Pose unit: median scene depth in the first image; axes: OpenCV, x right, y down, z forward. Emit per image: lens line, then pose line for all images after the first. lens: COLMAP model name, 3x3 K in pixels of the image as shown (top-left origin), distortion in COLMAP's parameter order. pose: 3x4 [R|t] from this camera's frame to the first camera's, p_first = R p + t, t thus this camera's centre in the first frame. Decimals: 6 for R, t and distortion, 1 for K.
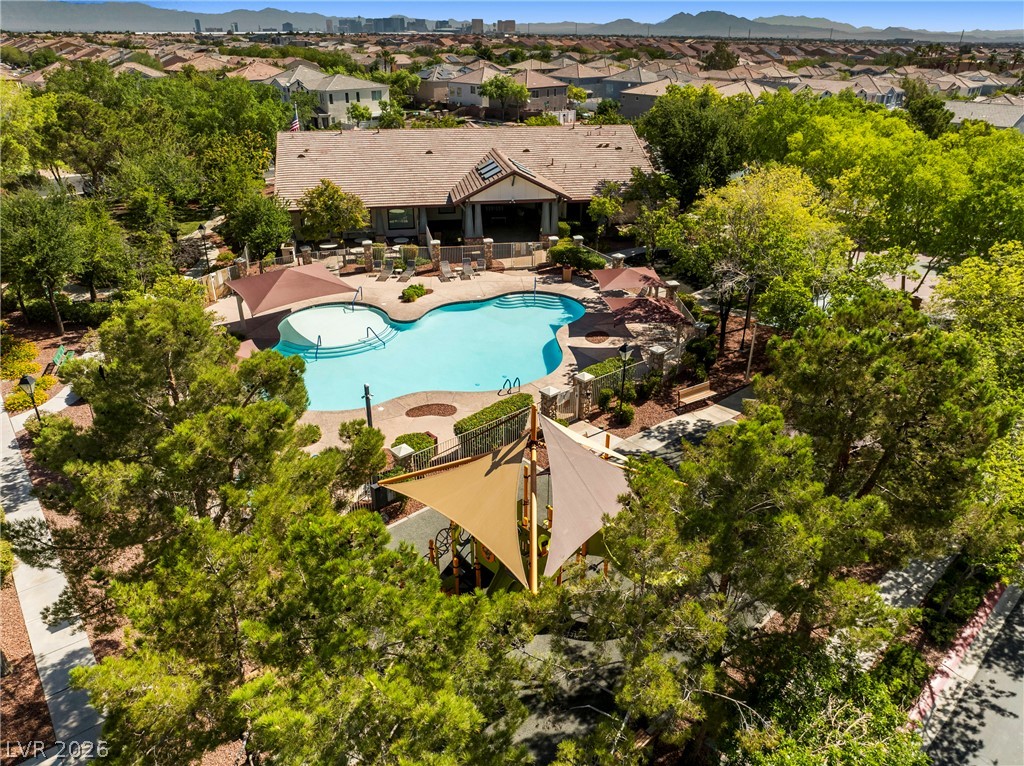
lens RADIAL K [[722.3, 0, 515.3], [0, 722.3, 383.0], [0, 0, 1]] dist [-0.052562, 0.026313]
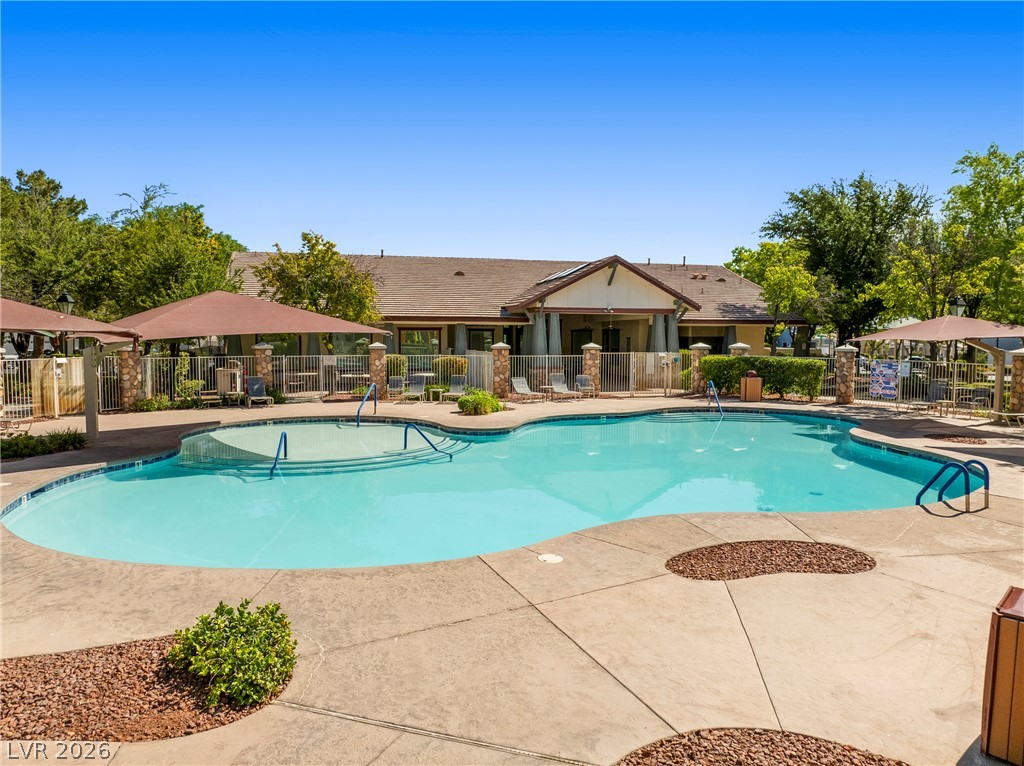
lens RADIAL K [[722.3, 0, 515.3], [0, 722.3, 383.0], [0, 0, 1]] dist [-0.052562, 0.026313]
pose [[0.997609, -0.007076, 0.068752, -0.139581], [0.033323, 0.920733, -0.388767, 0.047984], [-0.060552, 0.390128, 0.918767, 0.501356]]
